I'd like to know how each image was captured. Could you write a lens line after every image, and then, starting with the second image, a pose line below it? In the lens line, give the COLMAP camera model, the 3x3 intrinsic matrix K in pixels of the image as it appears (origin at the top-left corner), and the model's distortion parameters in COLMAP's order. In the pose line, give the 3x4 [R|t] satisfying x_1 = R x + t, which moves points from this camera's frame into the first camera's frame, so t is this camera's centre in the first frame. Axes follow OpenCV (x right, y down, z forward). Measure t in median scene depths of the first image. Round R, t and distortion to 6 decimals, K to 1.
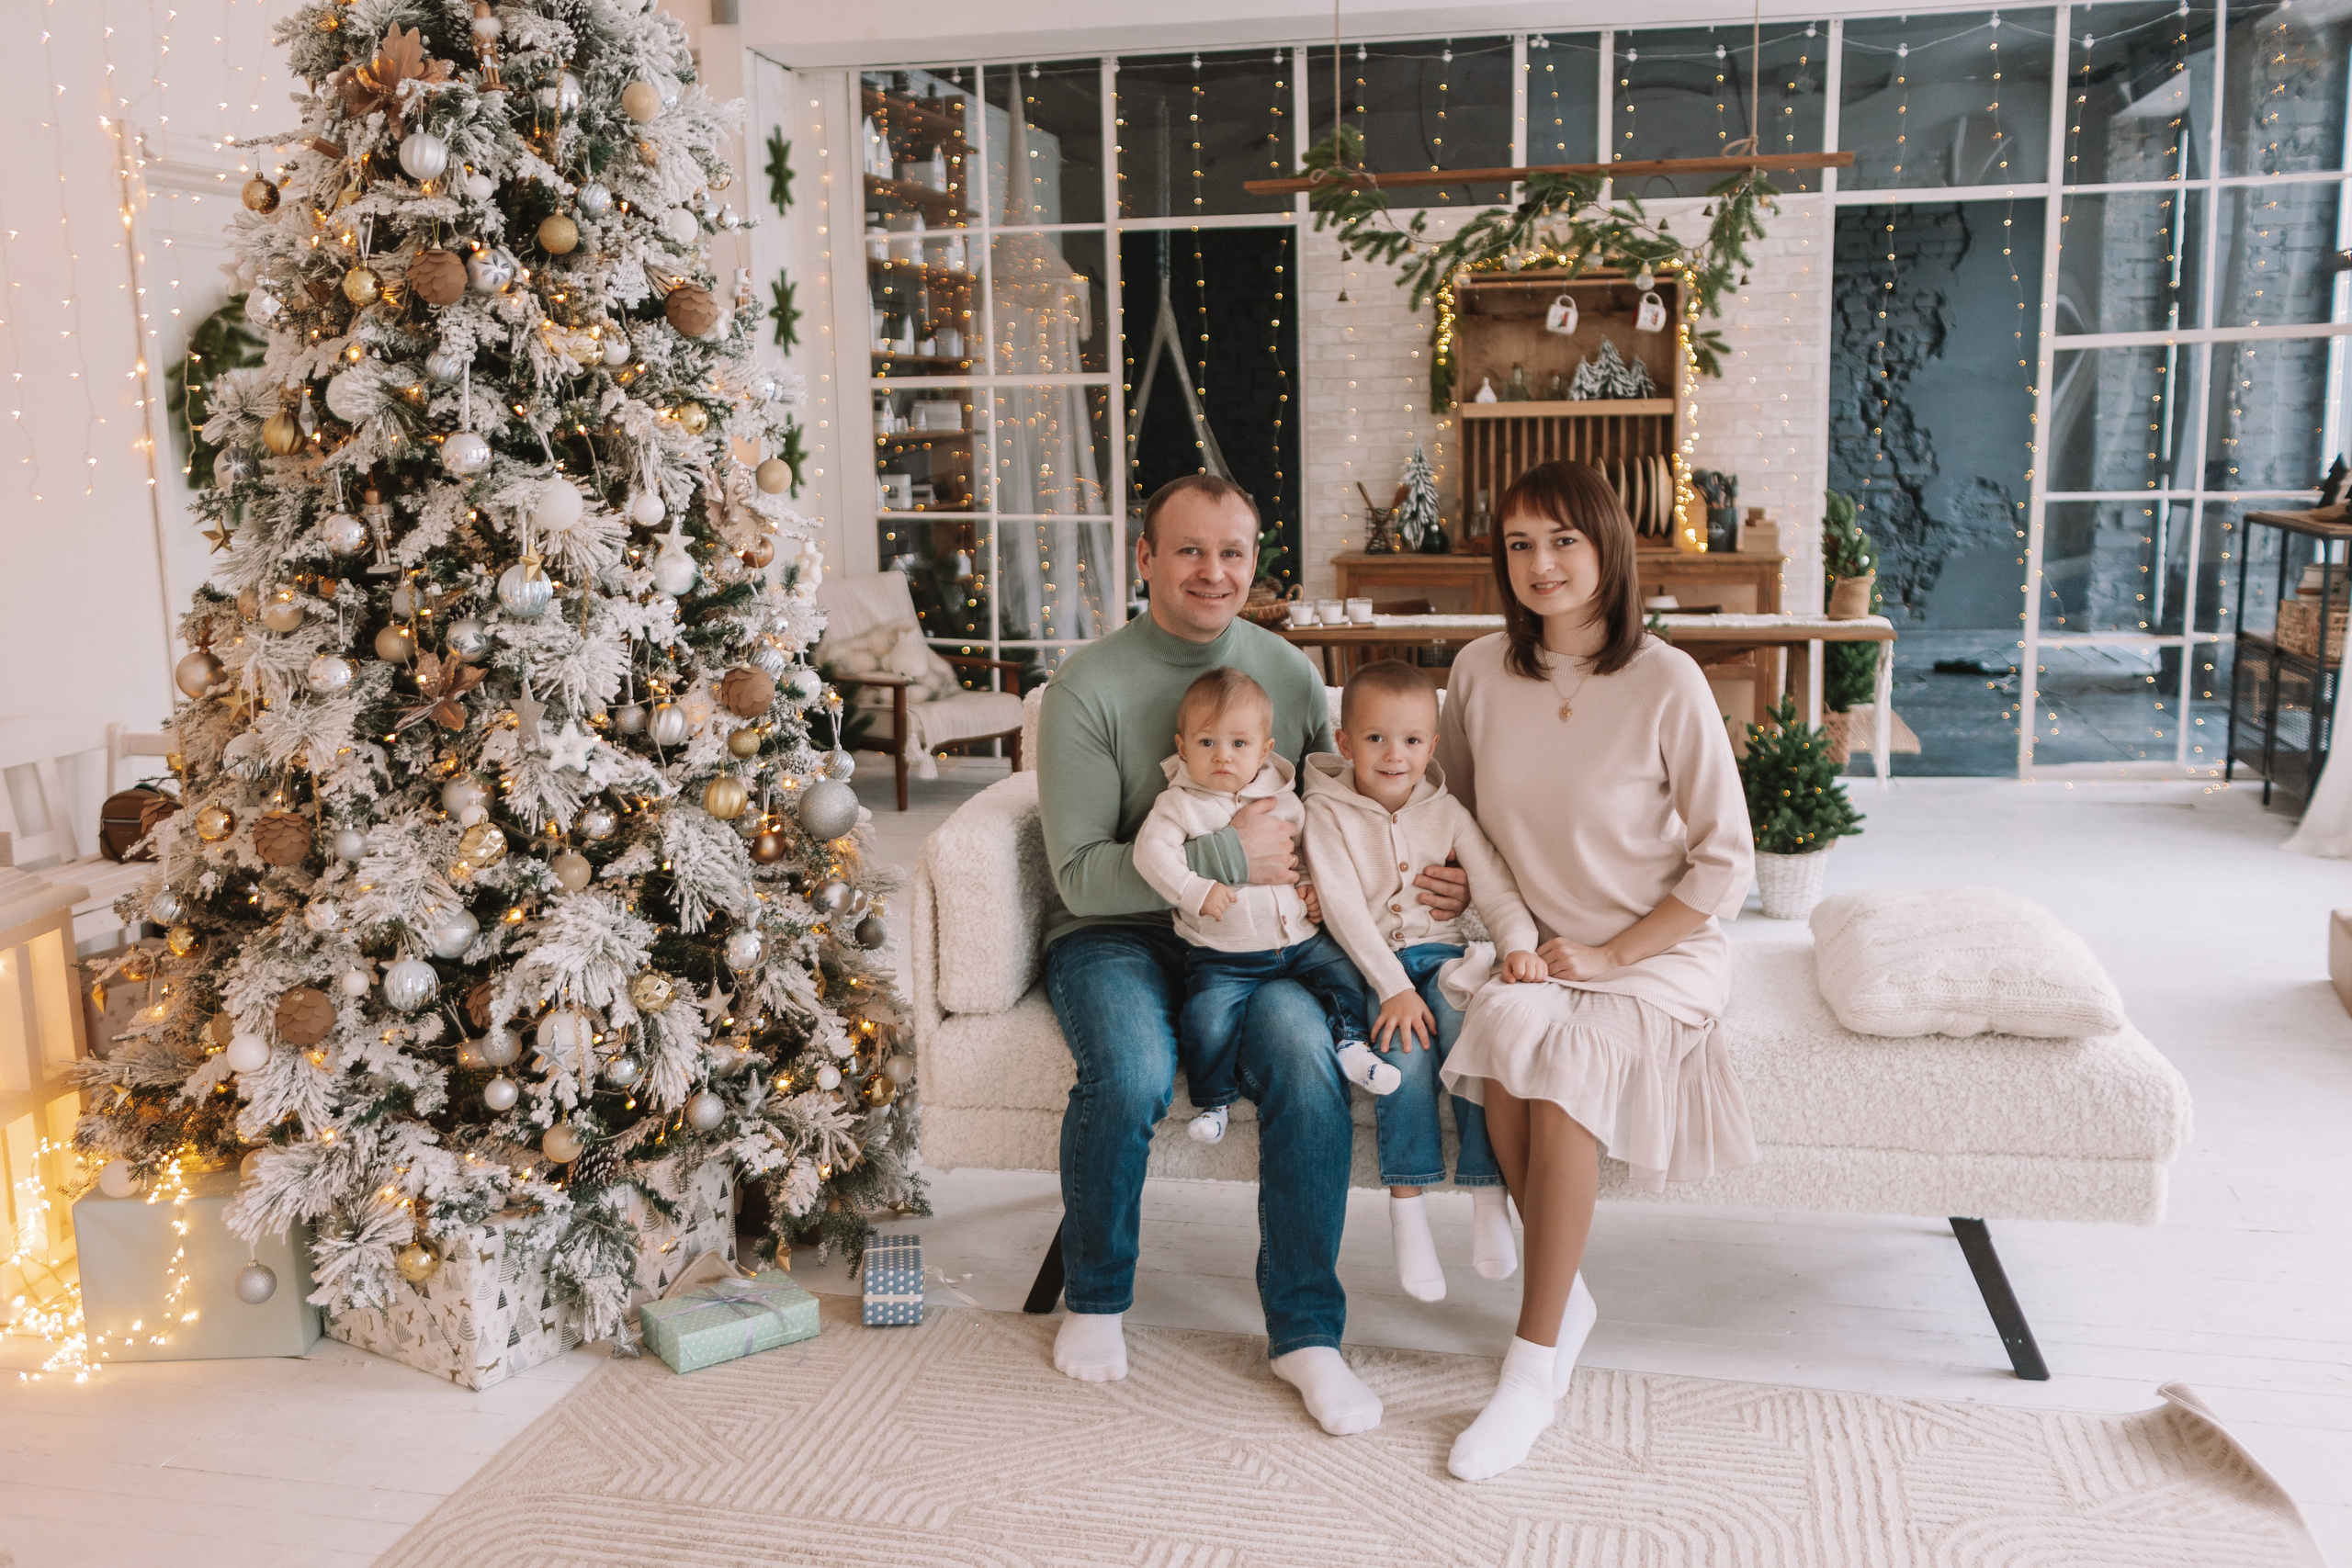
lens RADIAL K [[2210.1, 0, 1176.0], [0, 2210.1, 784.0], [0, 0, 1]] dist [-0.006900, -0.005367]
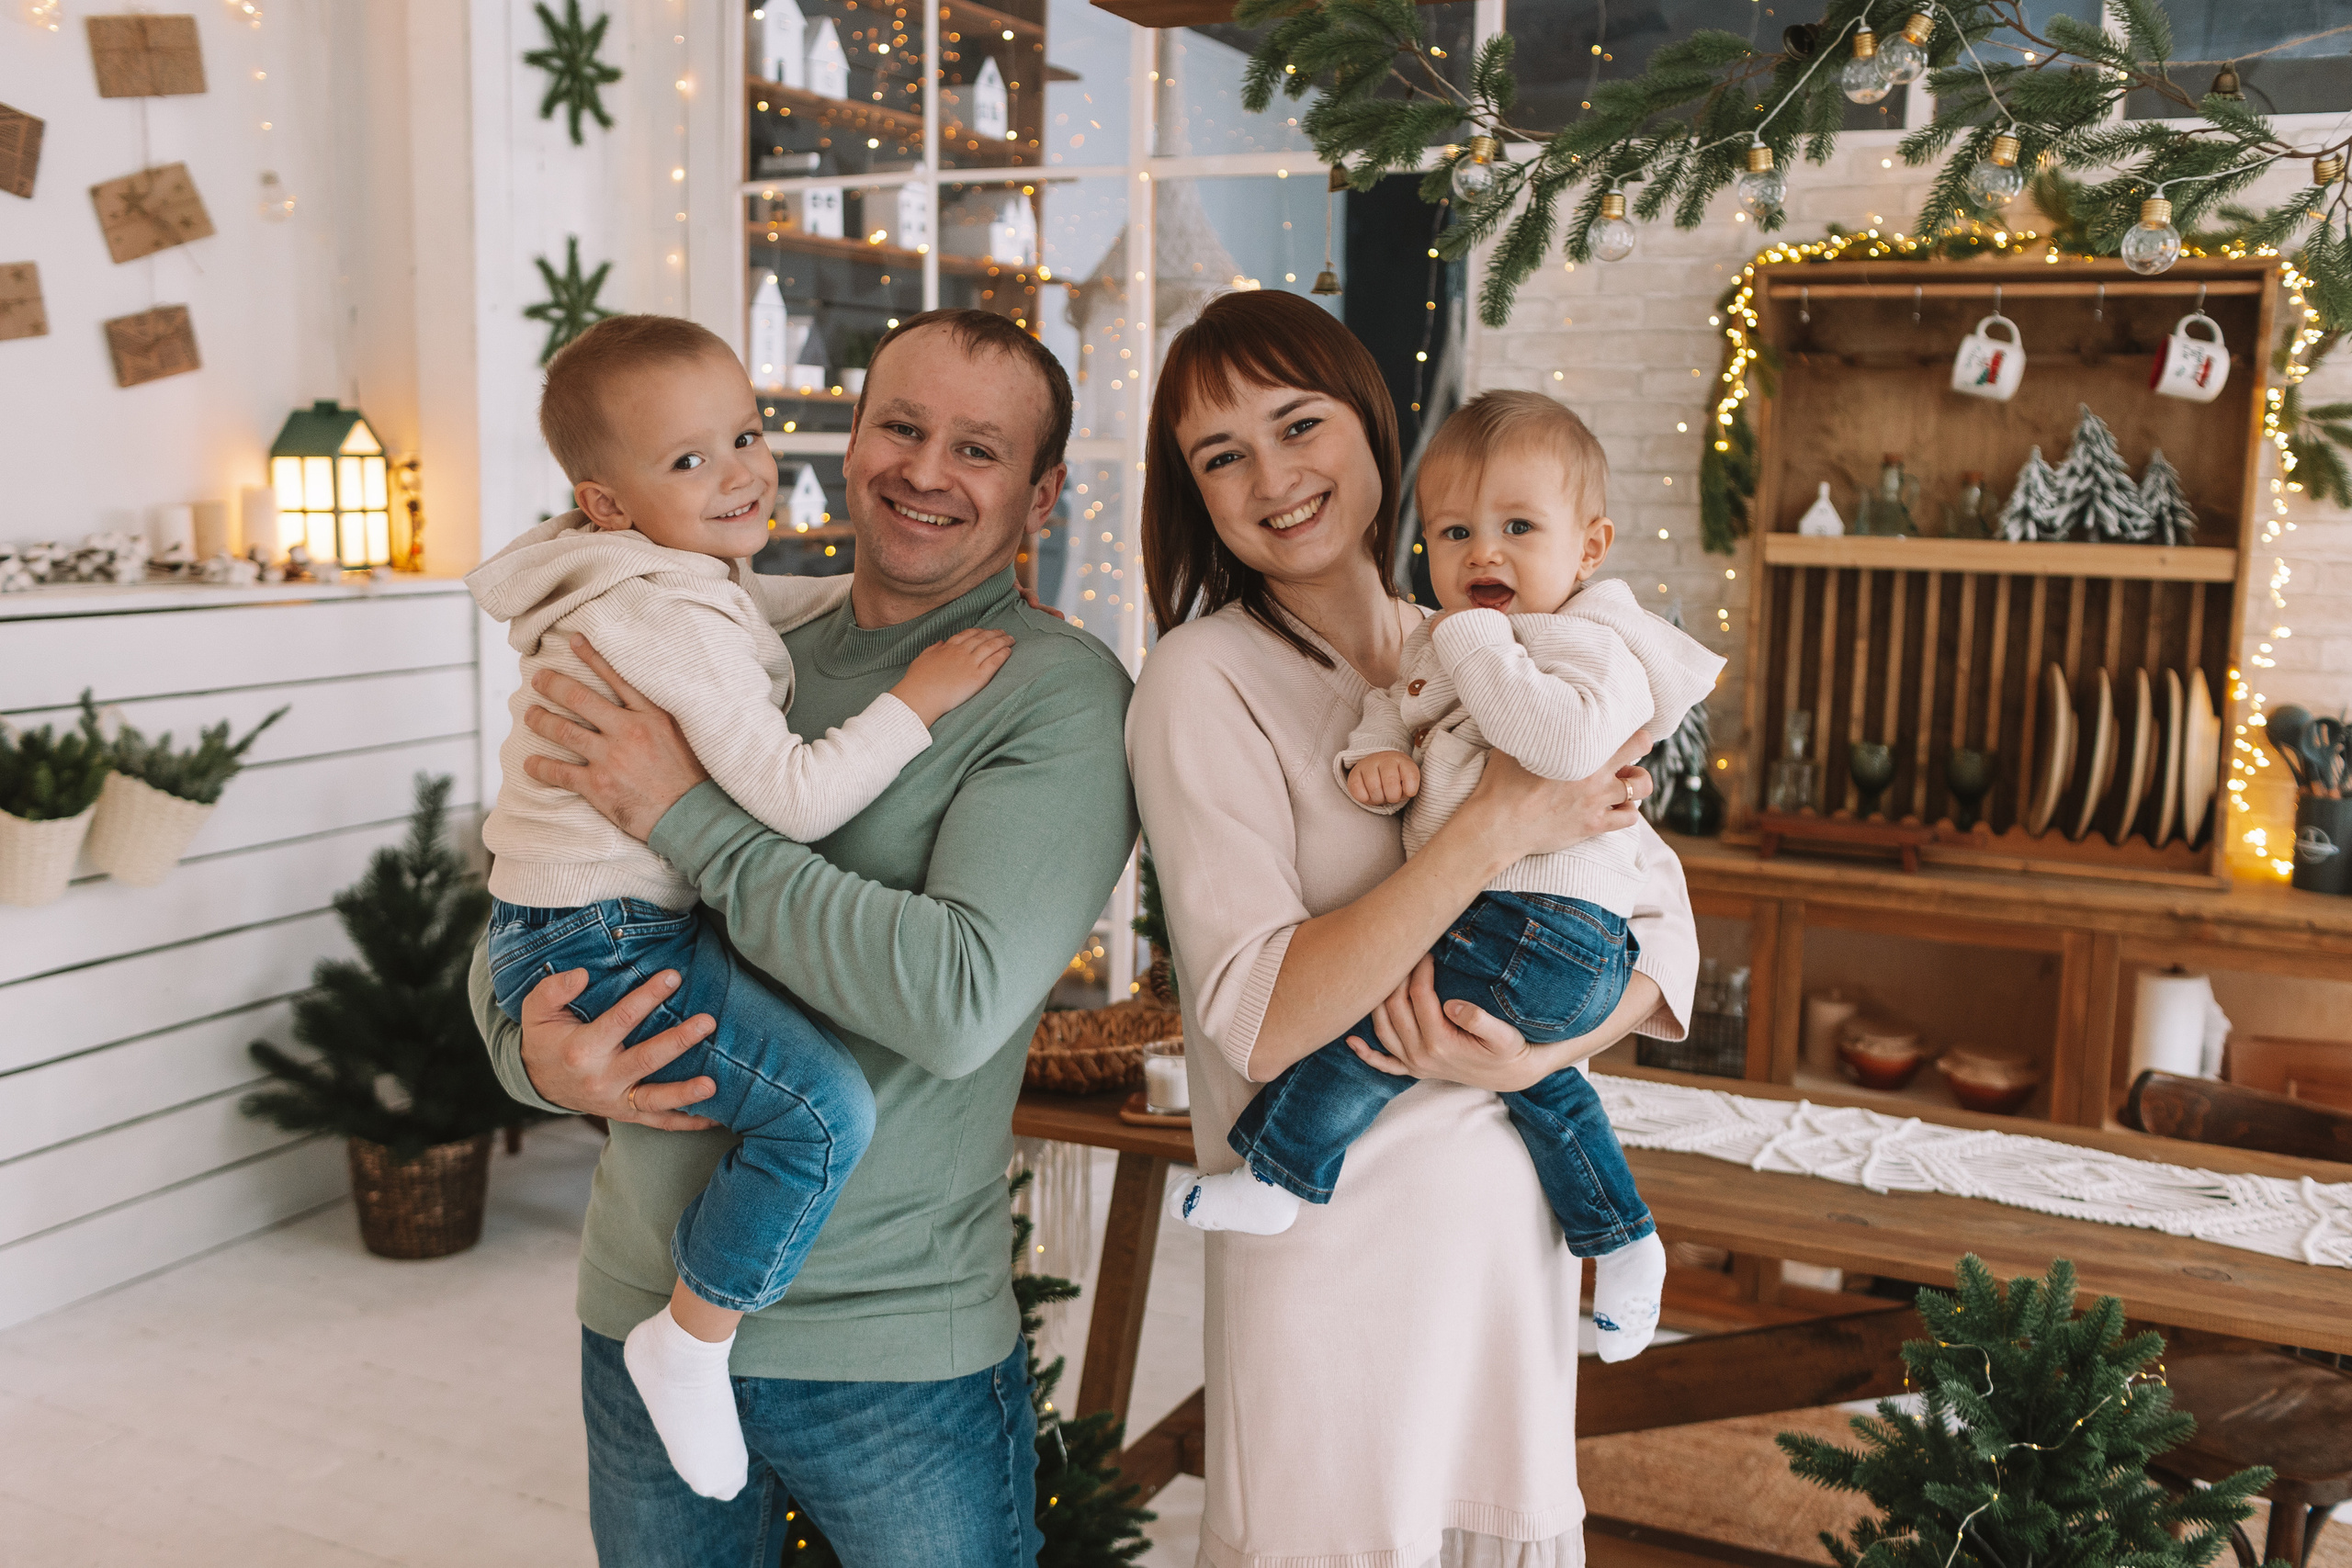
lens RADIAL K [[2249.0, 0, 1177.2], [0, 2249.0, 777.4], [0, 0, 1]] dist [0.004798, -0.001083]
pose [[0.973952, 0.071979, -0.215028, 0.274994], [-0.077059, 0.996909, -0.015325, -0.245844], [0.213260, 0.031496, 0.976488, 1.191494]]
